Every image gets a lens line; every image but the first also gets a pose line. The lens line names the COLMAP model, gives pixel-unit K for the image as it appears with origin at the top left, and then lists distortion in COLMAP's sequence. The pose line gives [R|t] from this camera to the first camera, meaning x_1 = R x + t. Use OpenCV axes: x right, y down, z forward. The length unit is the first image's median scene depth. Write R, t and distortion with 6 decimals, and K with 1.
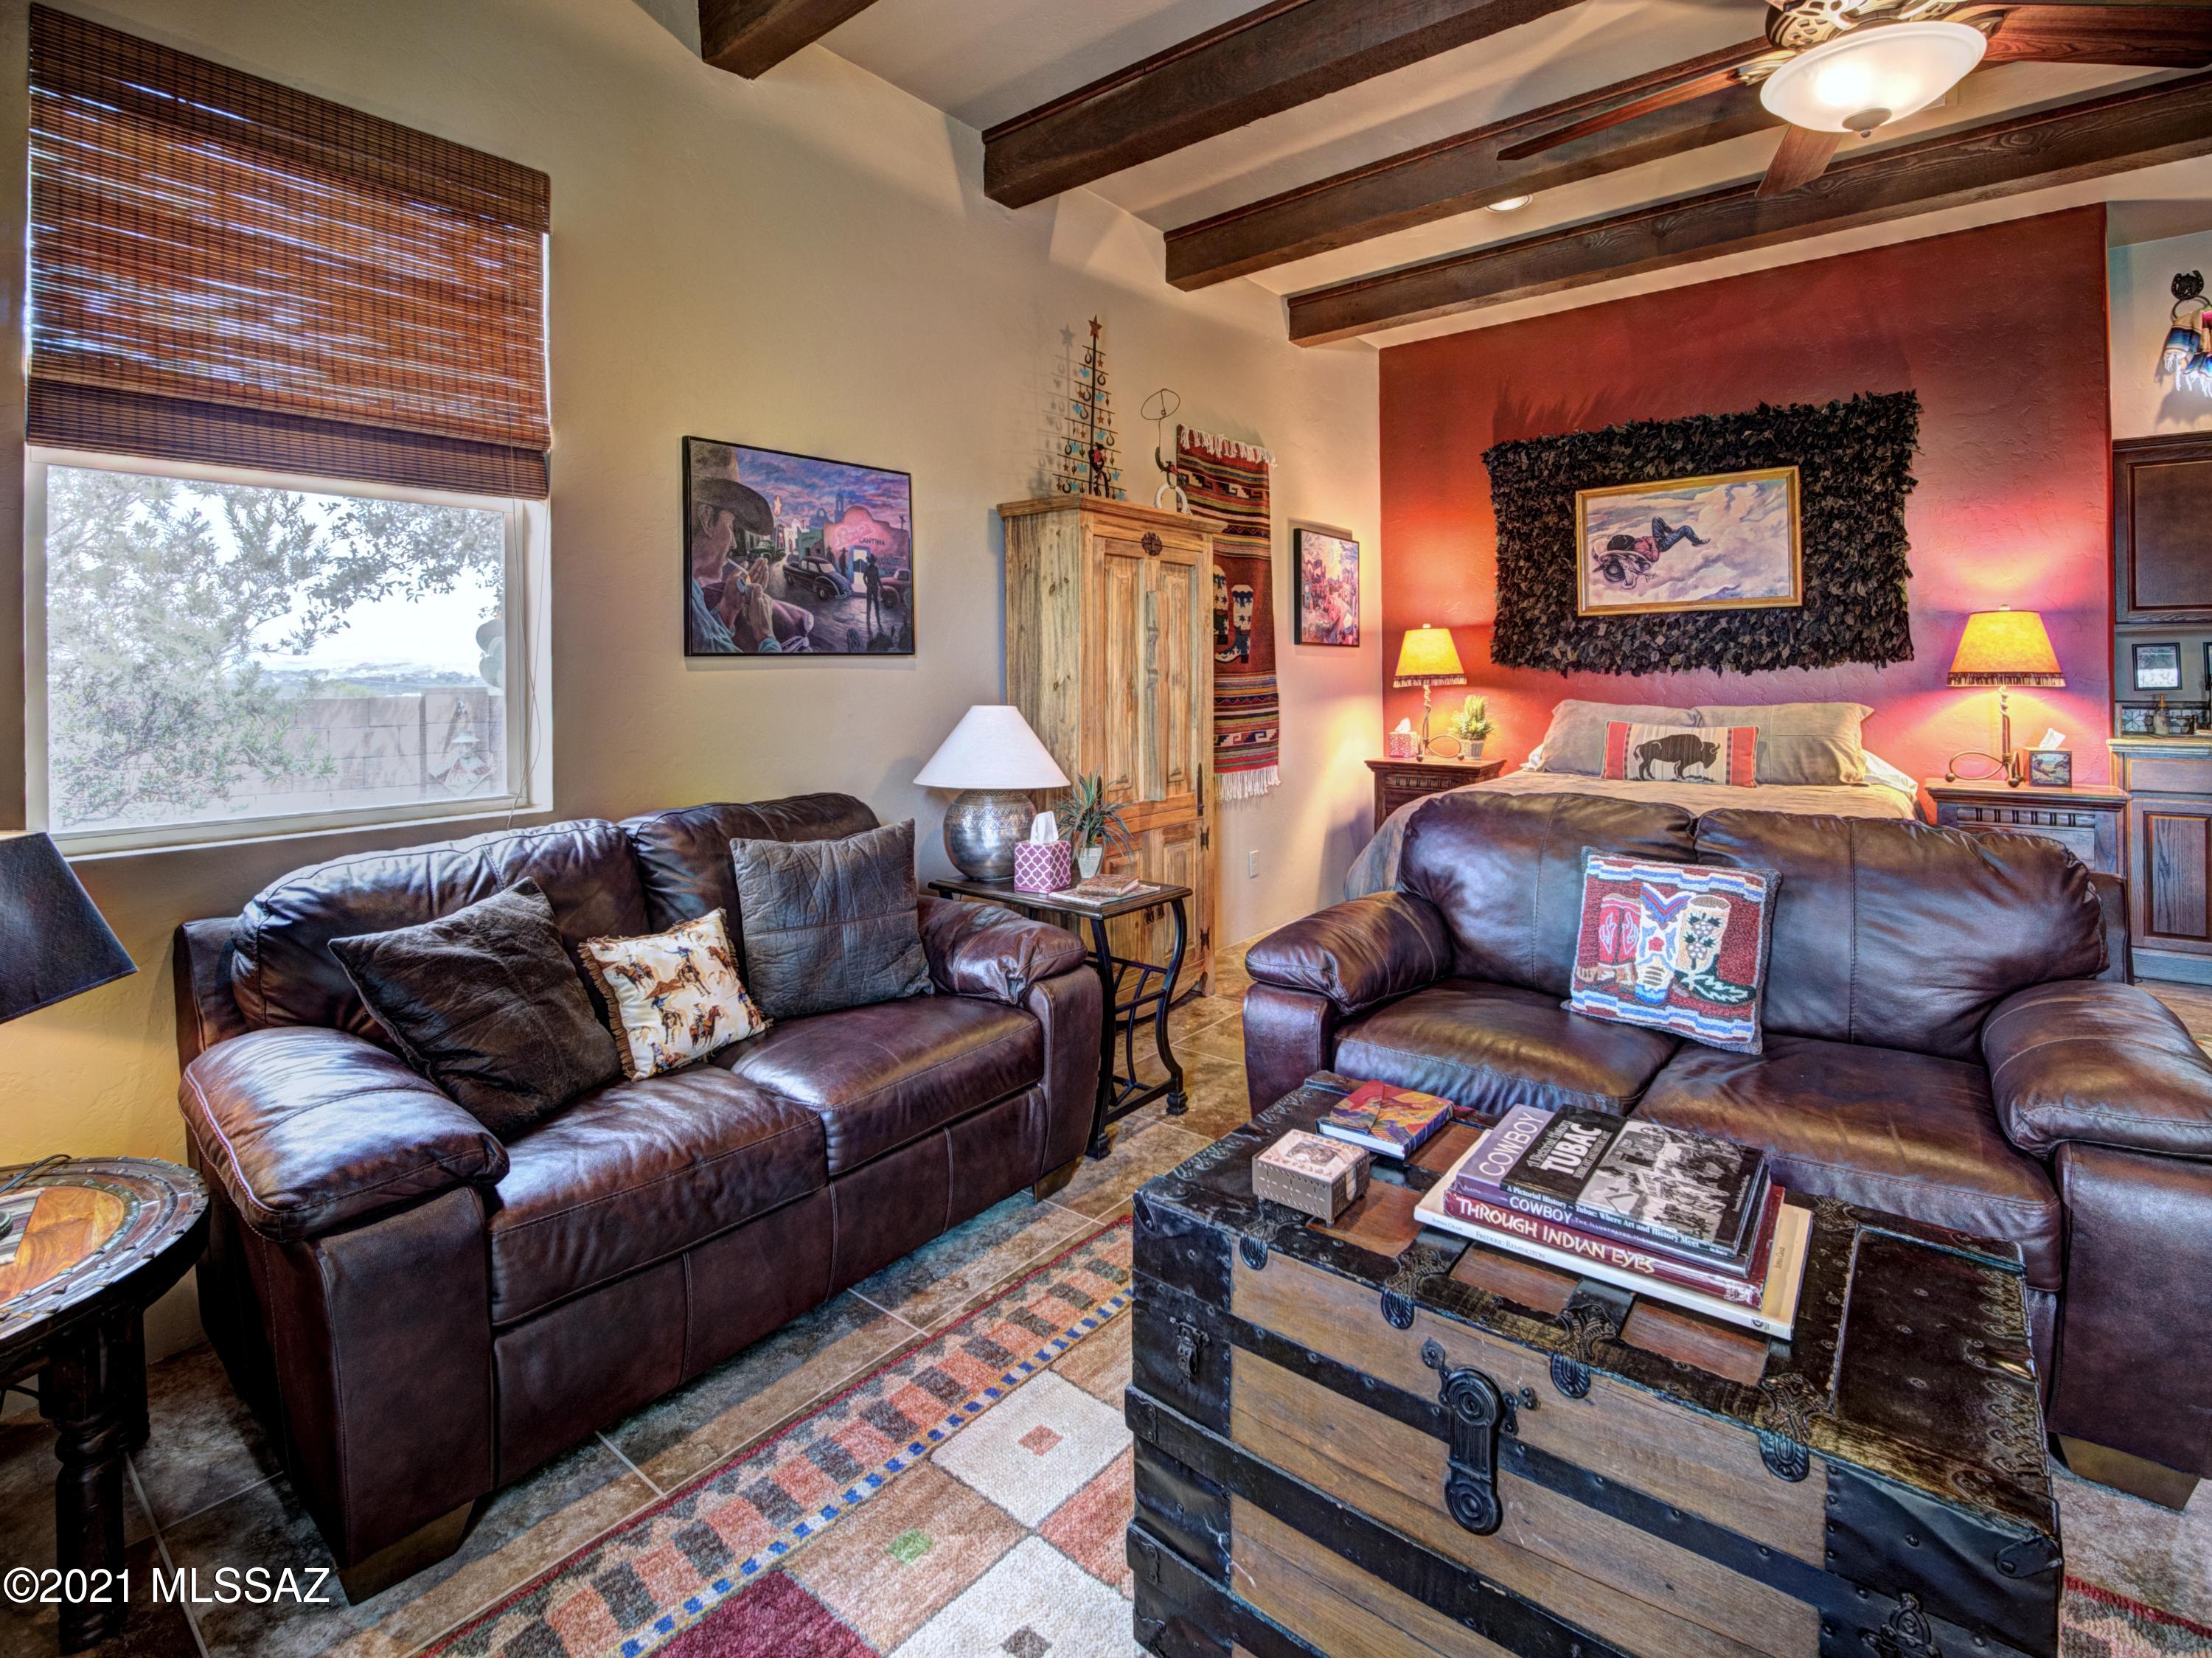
lens RADIAL K [[1049.9, 0, 1108.5], [0, 1049.9, 664.2], [0, 0, 1]] dist [-0.024052, -0.000428]
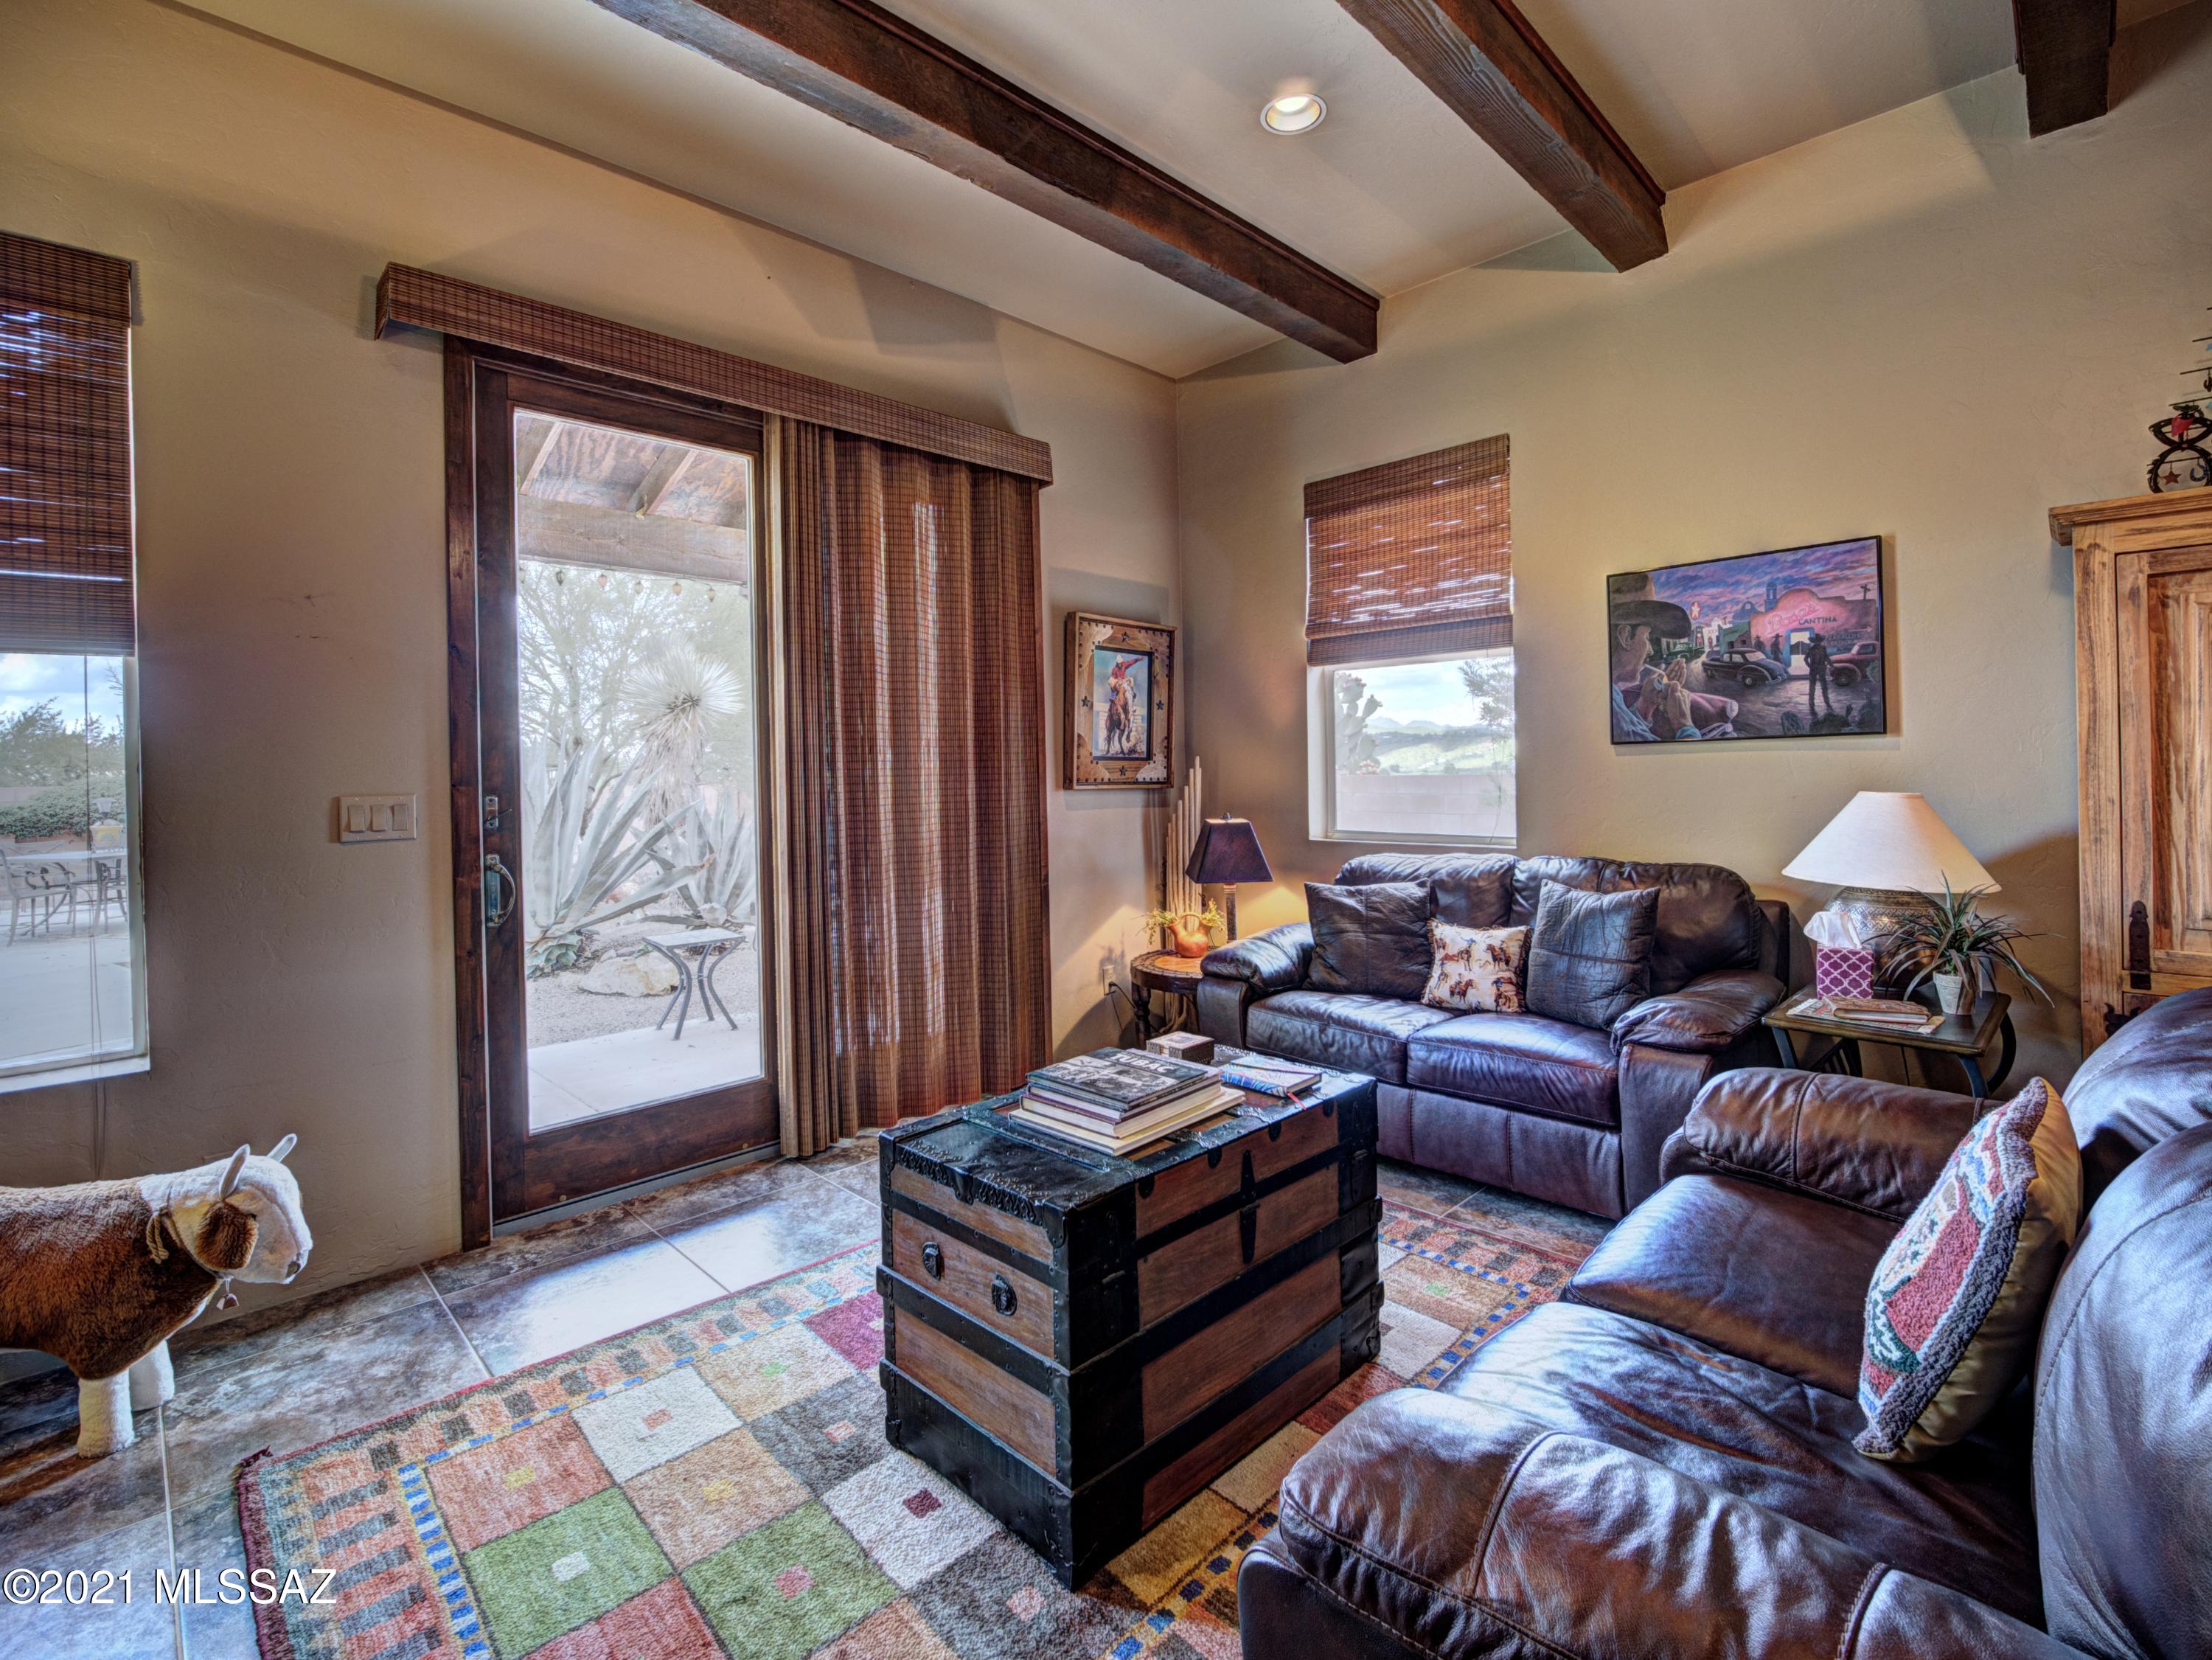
lens RADIAL K [[1023.6, 0, 1098.6], [0, 1023.6, 747.4], [0, 0, 1]] dist [-0.029881, 0.000057]
pose [[-0.115773, -0.009620, -0.993229, 0.886286], [0.028893, 0.999497, -0.013049, -0.006064], [0.992855, -0.030208, -0.115436, 0.487975]]
